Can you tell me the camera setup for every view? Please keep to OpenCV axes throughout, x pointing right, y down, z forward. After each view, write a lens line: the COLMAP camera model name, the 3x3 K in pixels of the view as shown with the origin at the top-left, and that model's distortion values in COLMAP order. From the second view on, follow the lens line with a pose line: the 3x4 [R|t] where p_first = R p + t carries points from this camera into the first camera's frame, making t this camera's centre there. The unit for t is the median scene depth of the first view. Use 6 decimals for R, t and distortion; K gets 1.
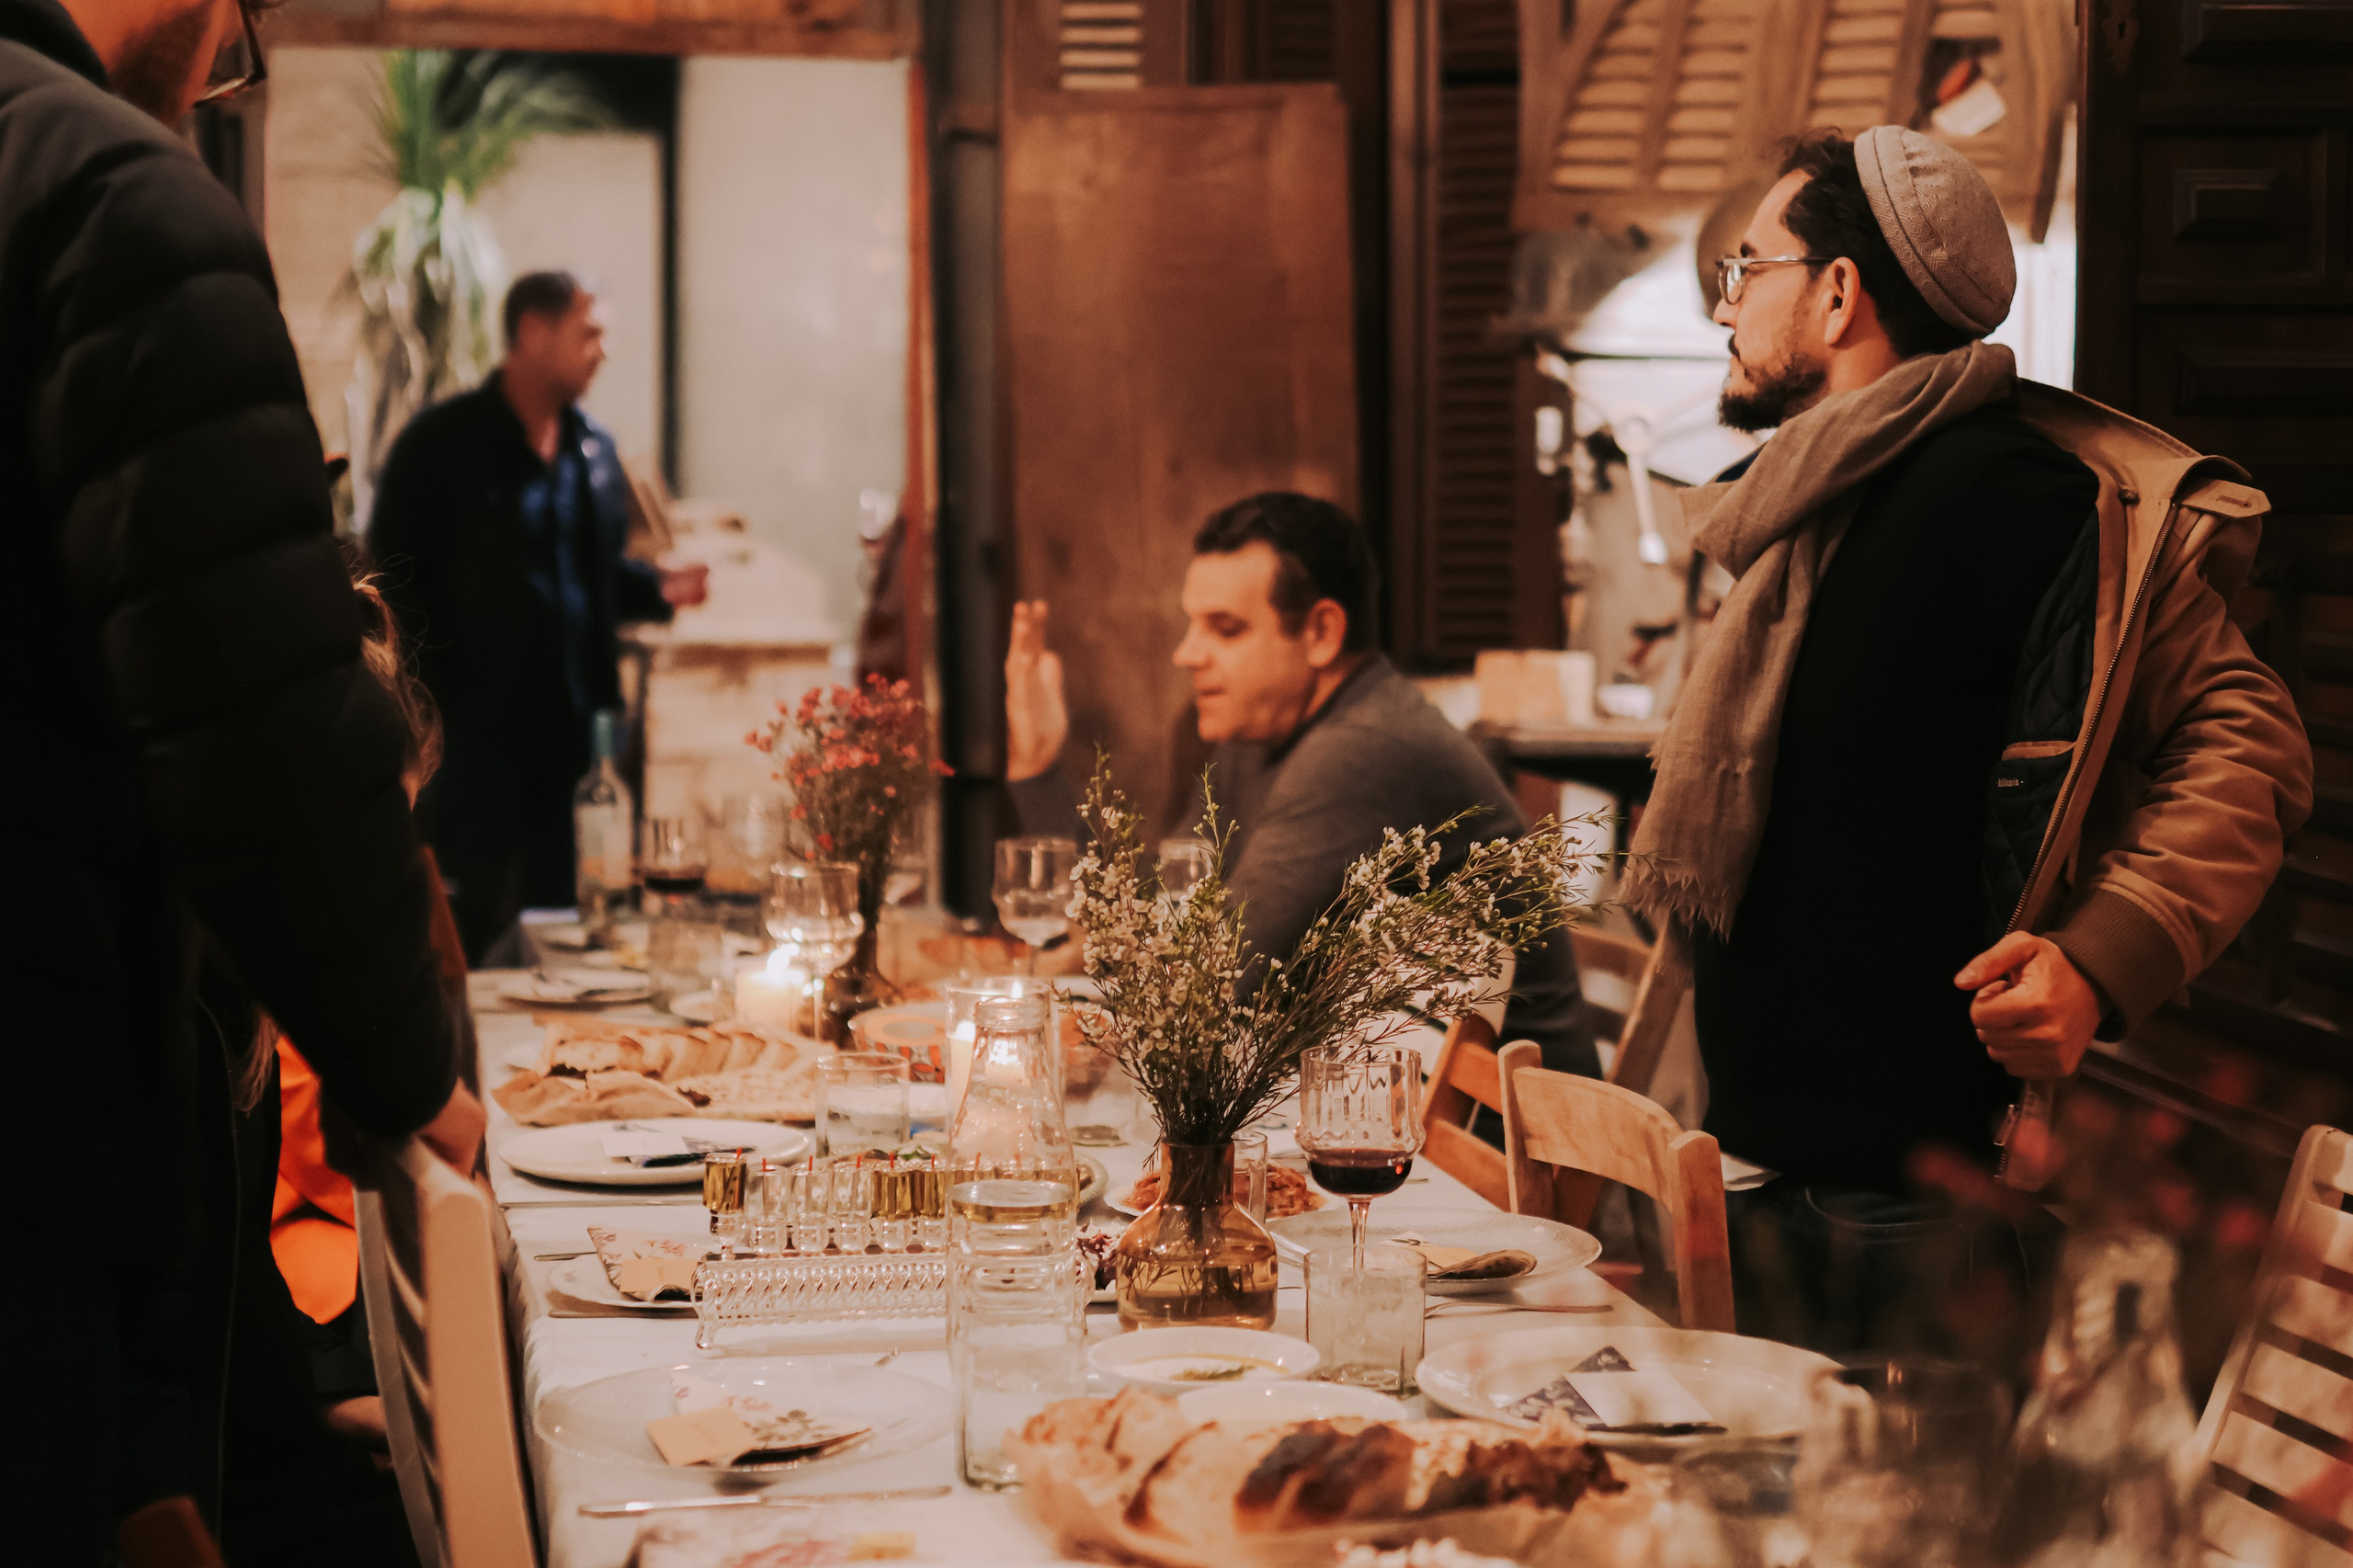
lens RADIAL K [[3840.5, 0, 1176.5], [0, 3840.5, 784.0], [0, 0, 1]] dist [-0.060136, 0.209523]
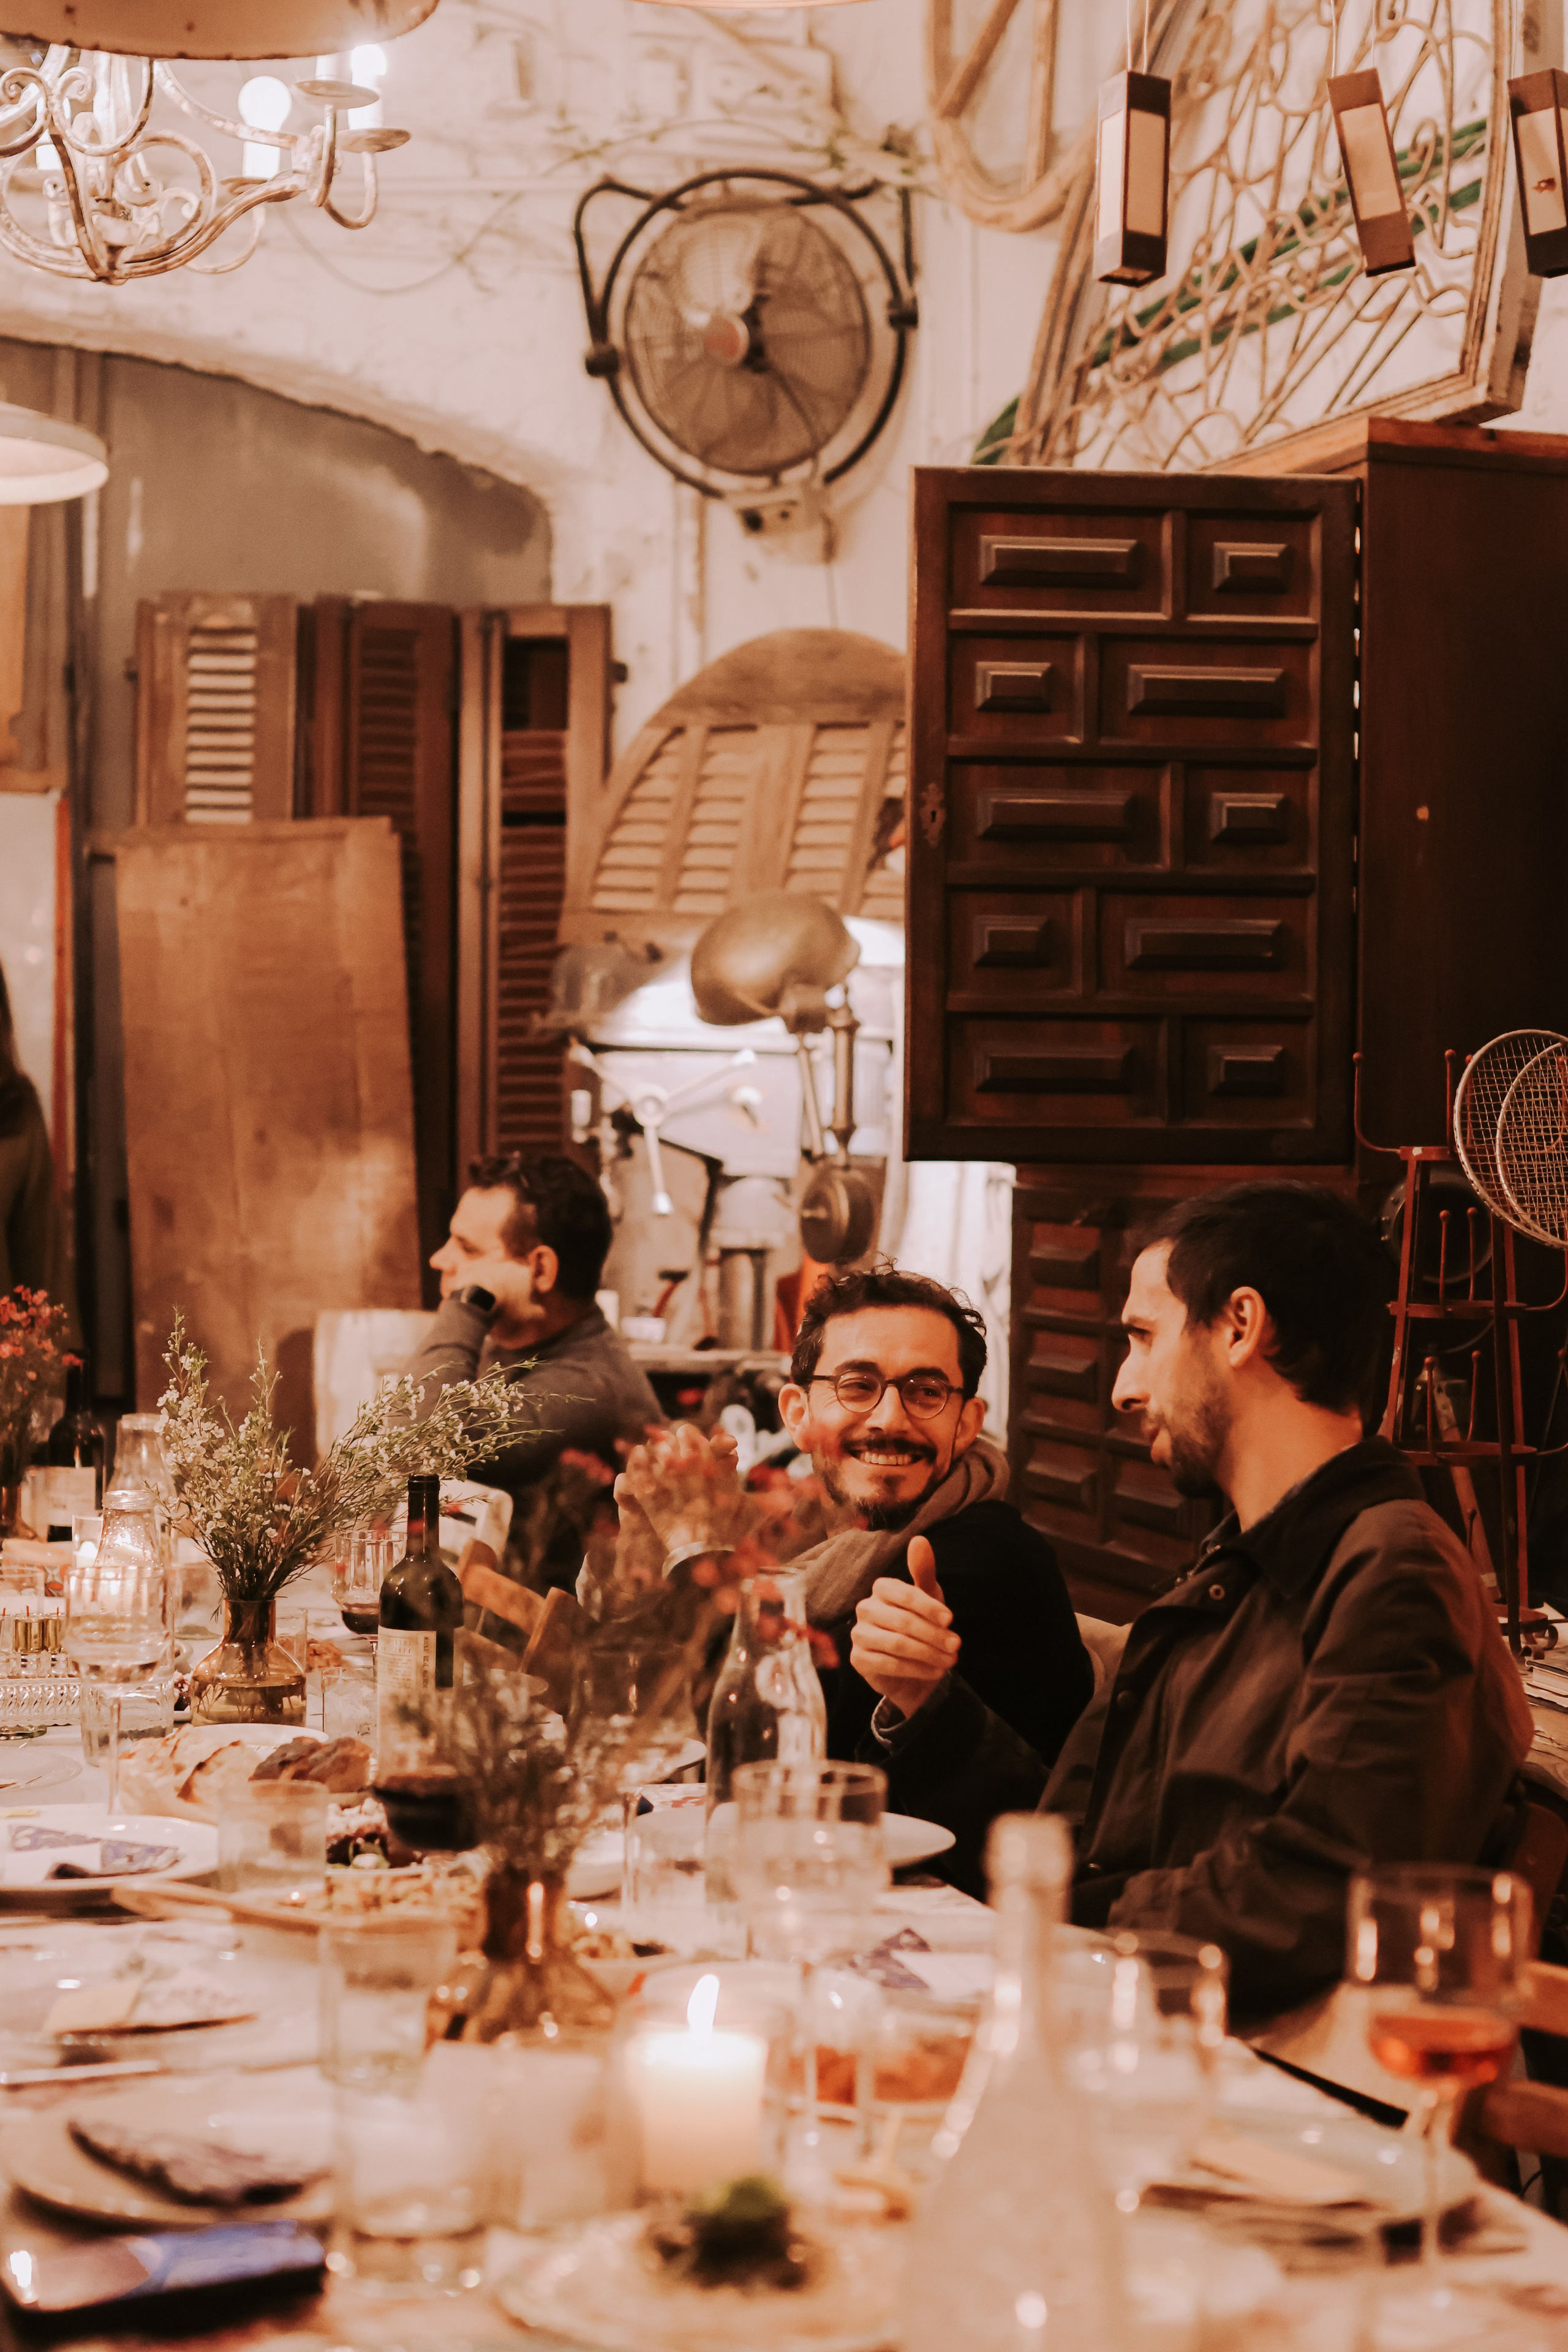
lens RADIAL K [[3803.3, 0, 784.0], [0, 3803.3, 1176.0], [0, 0, 1]] dist [-0.059510, 0.108950]
pose [[0.992902, 0.007105, 0.118721, 0.029437], [0.002138, 0.996987, -0.077541, 0.041136], [-0.118914, 0.077245, 0.989895, -0.357854]]
